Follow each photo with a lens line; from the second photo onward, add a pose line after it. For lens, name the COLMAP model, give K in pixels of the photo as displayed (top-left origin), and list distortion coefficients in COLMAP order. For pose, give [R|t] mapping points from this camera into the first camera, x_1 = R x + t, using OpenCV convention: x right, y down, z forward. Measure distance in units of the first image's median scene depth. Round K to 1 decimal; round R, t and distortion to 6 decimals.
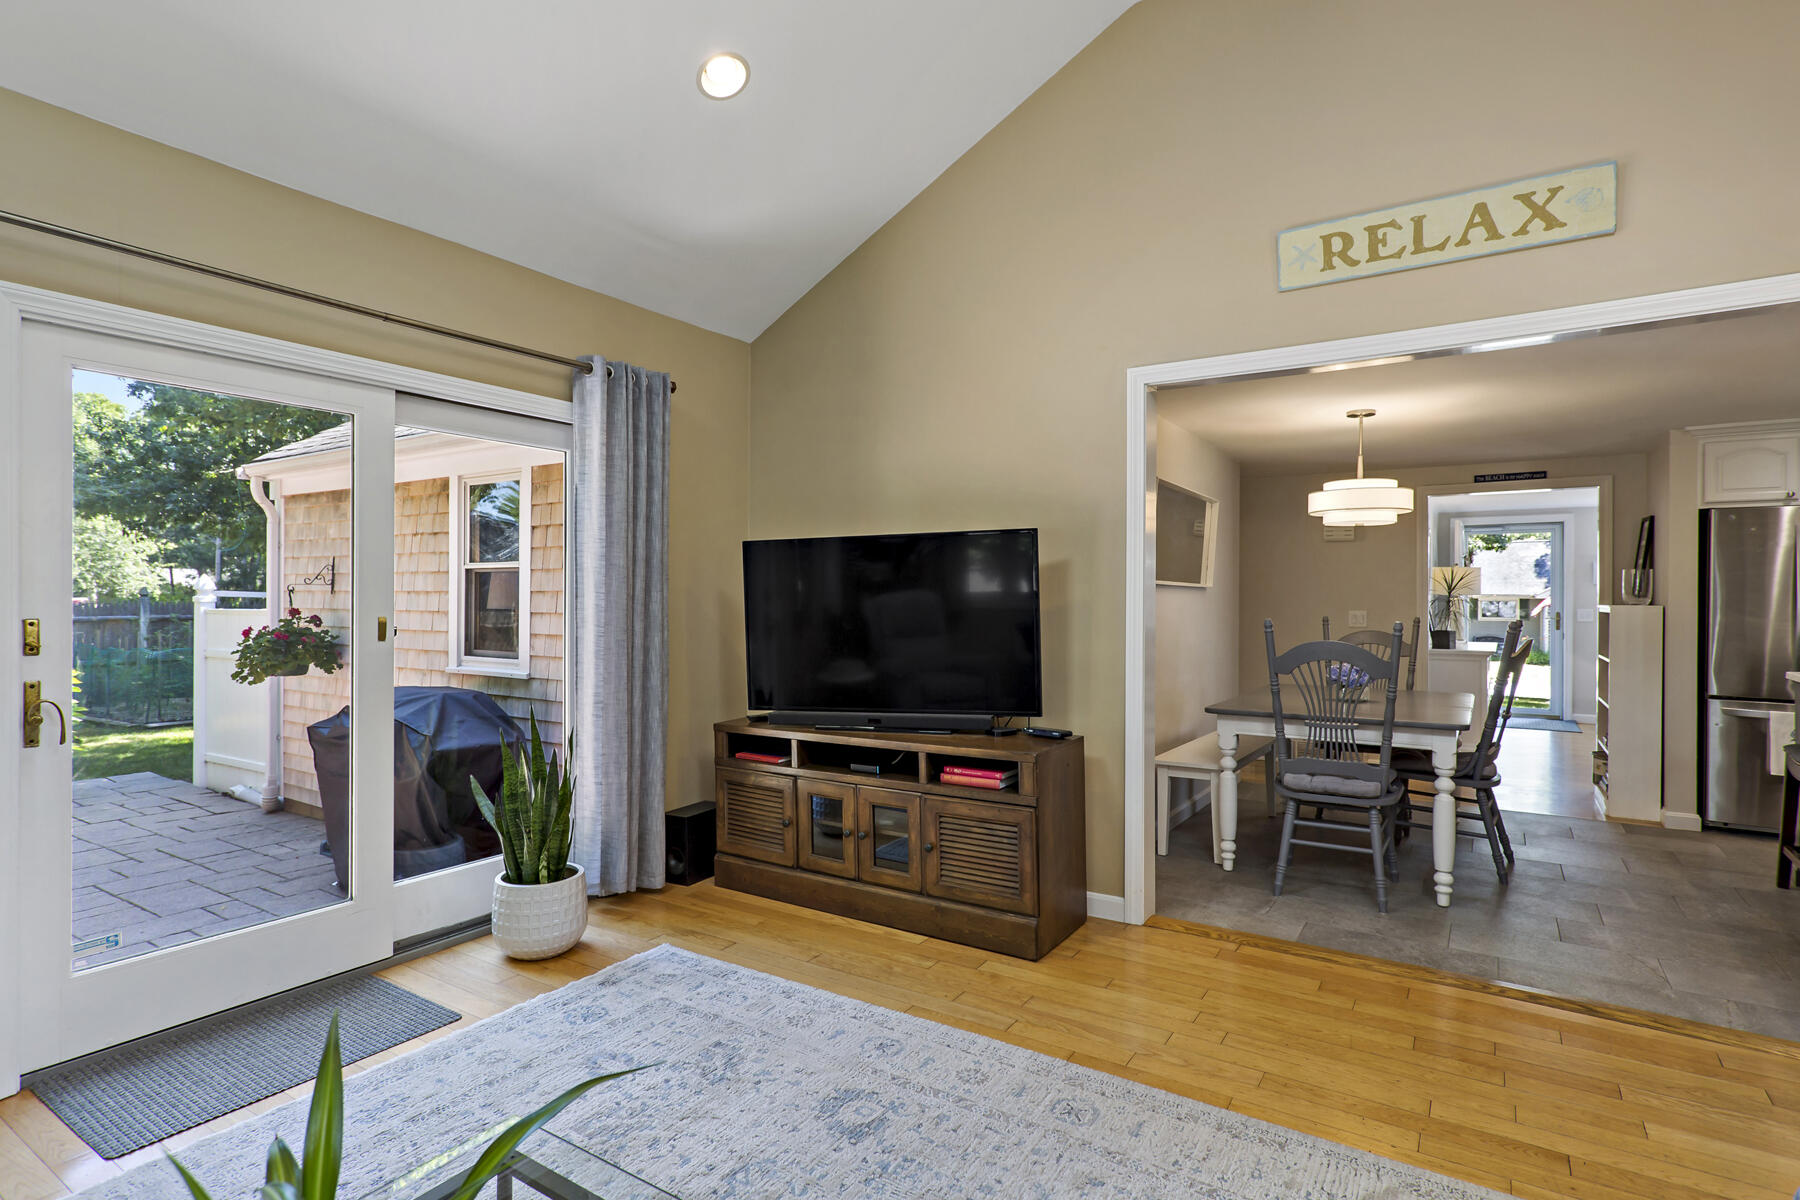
lens RADIAL K [[929.6, 0, 899.8], [0, 929.6, 593.6], [0, 0, 1]] dist [-0.004856, -0.001553]
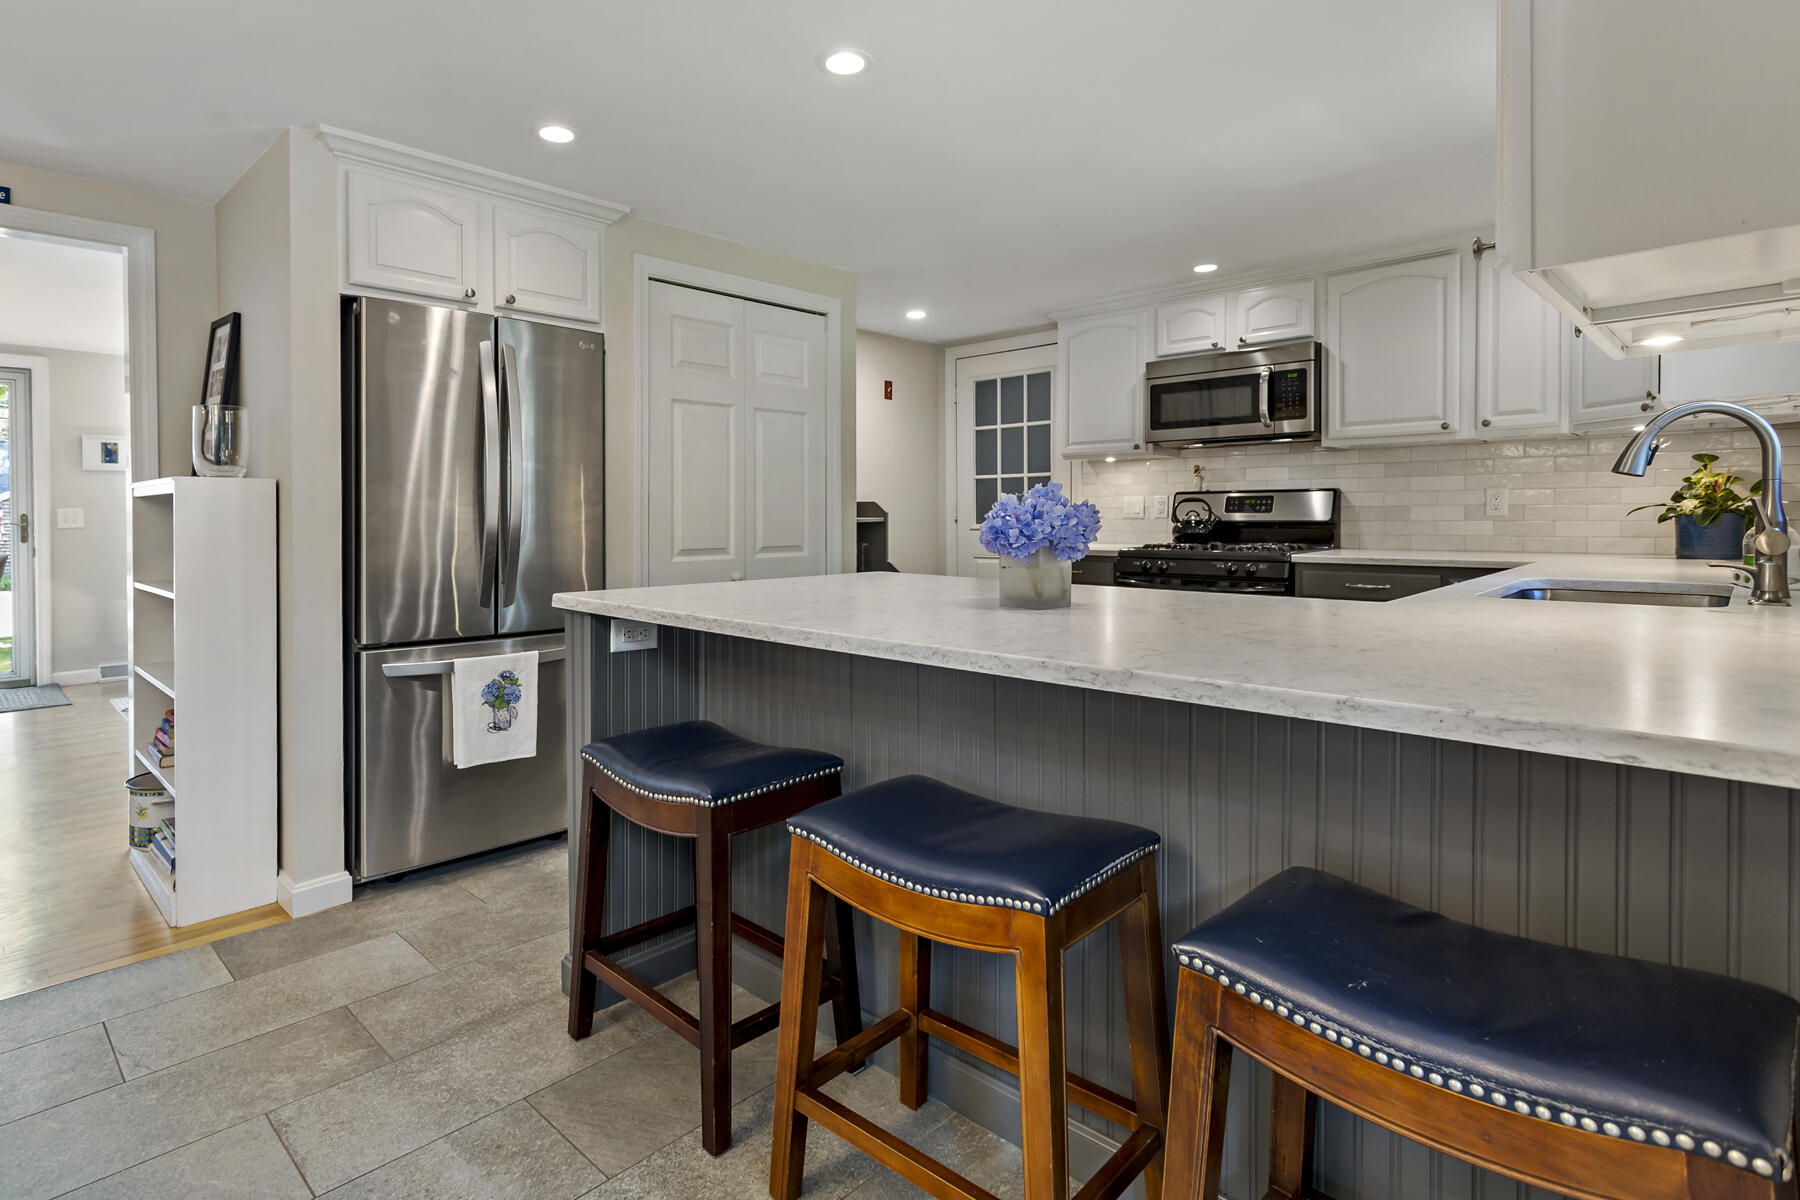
lens RADIAL K [[929.6, 0, 850.4], [0, 929.6, 521.2], [0, 0, 1]] dist [-0.004856, -0.001553]
pose [[0.210600, -0.016516, 0.977433, 0.367313], [0.002953, 0.999863, 0.016259, 0.027563], [-0.977568, -0.000538, 0.210620, 0.546173]]
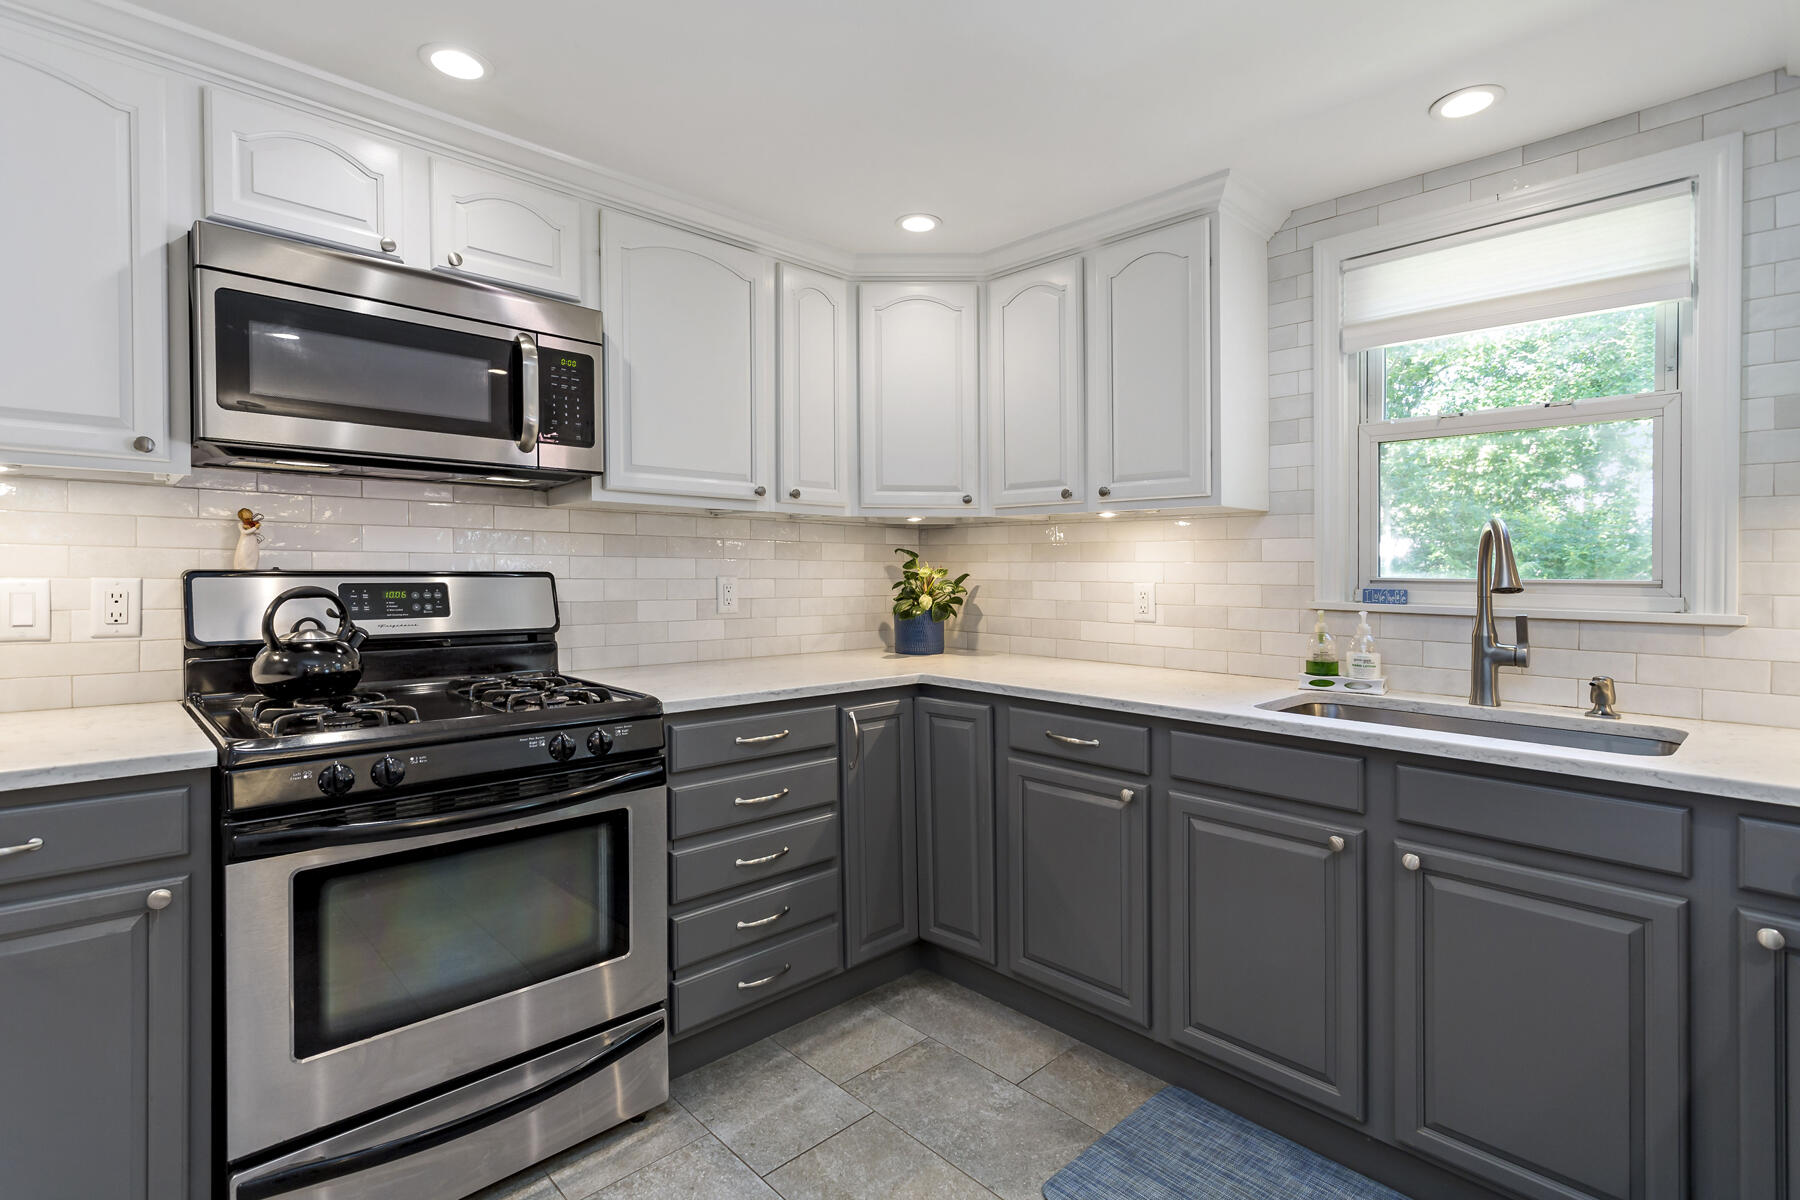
lens RADIAL K [[857.4, 0, 872.6], [0, 857.4, 593.7], [0, 0, 1]] dist [0.002012, 0.000192]
pose [[-0.969497, -0.020528, 0.244243, 0.942473], [-0.015320, 0.999613, 0.023203, 0.012612], [-0.244625, 0.018753, -0.969436, 0.682061]]
